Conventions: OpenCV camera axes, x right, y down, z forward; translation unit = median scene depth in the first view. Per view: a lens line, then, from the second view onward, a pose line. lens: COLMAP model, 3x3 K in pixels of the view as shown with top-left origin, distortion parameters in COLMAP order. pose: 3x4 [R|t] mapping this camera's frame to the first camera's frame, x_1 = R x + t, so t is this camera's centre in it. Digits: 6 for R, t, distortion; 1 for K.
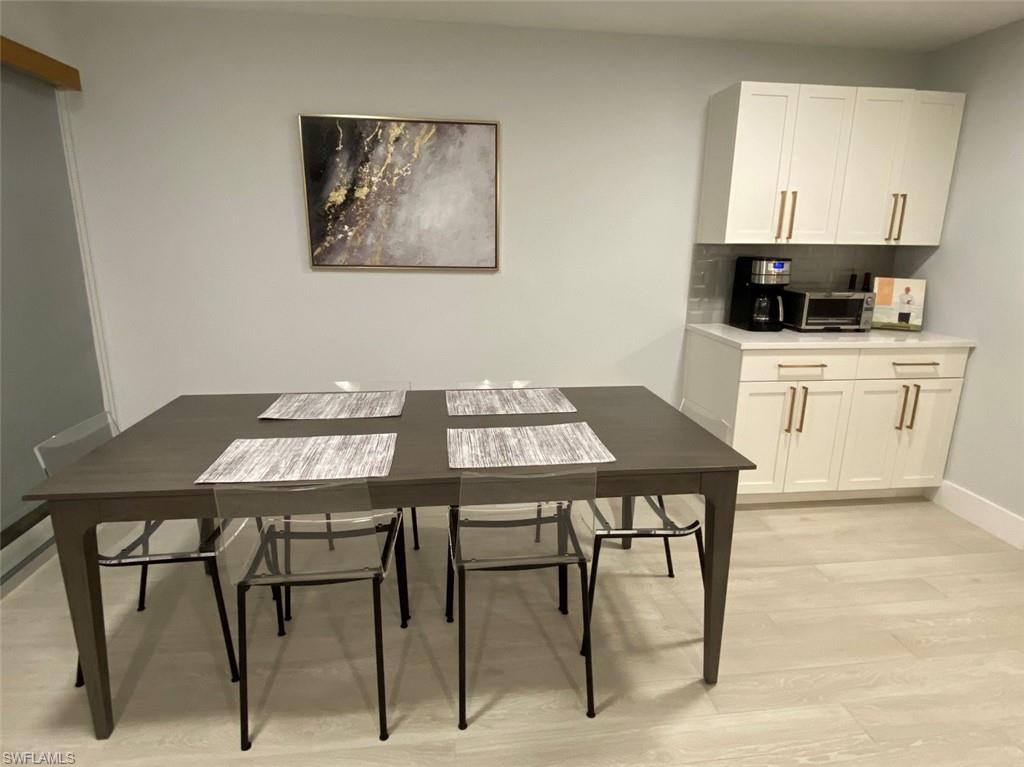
lens RADIAL K [[575.0, 0, 505.5], [0, 575.0, 384.3], [0, 0, 1]] dist [0.007750, -0.000201]
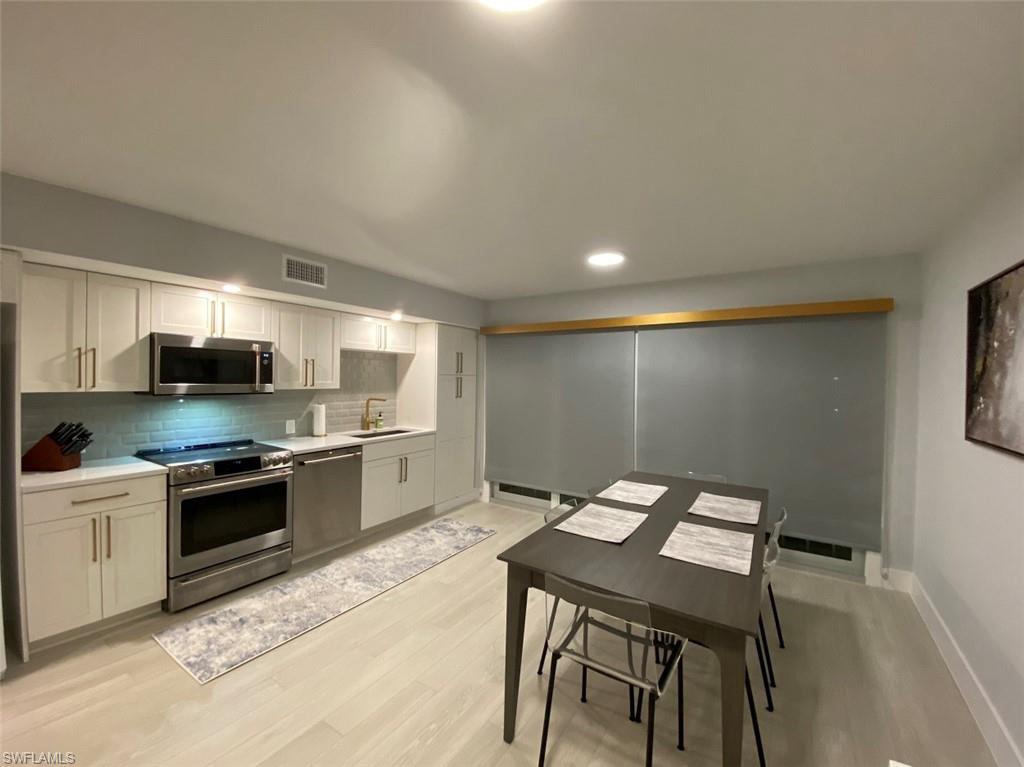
lens RADIAL K [[415.7, 0, 515.0], [0, 415.7, 382.8], [0, 0, 1]] dist [-0.013956, -0.002141]
pose [[-0.633769, -0.010799, -0.773447, 0.695333], [-0.212985, 0.963688, 0.161066, -0.258788], [0.743622, 0.266811, -0.613056, 0.893661]]
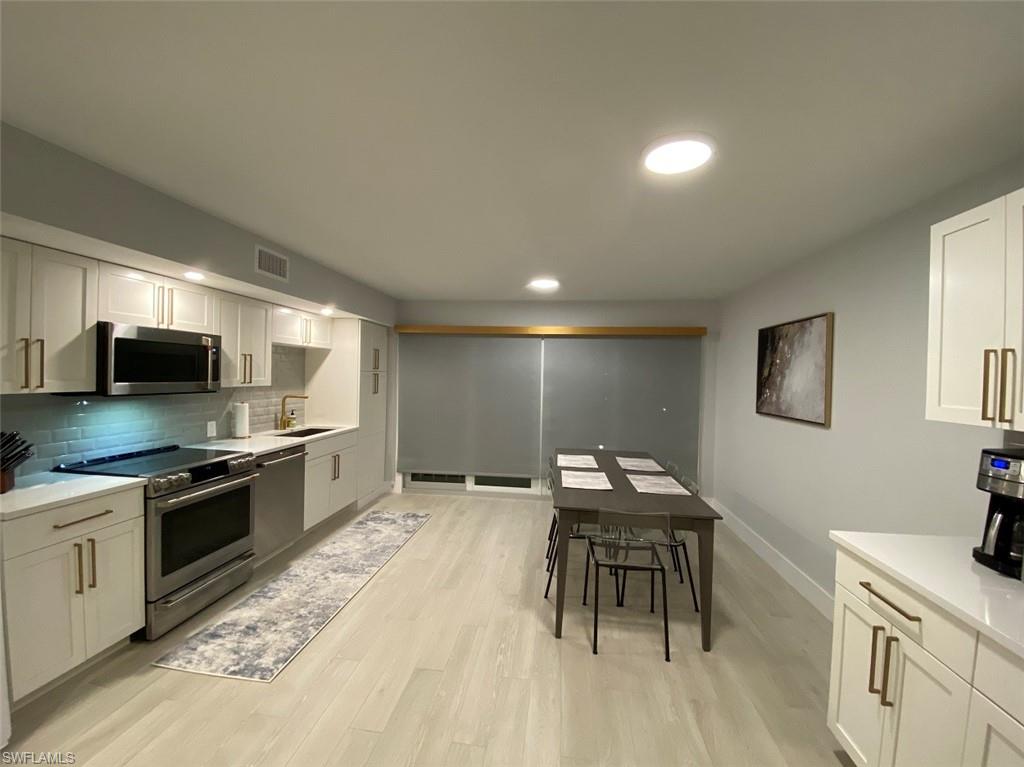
lens RADIAL K [[415.7, 0, 514.7], [0, 415.7, 383.8], [0, 0, 1]] dist [-0.013956, -0.002141]
pose [[-0.230056, 0.004173, -0.973168, 1.071872], [-0.265204, 0.961874, 0.066818, -0.189995], [0.936345, 0.273460, -0.220178, 0.621602]]
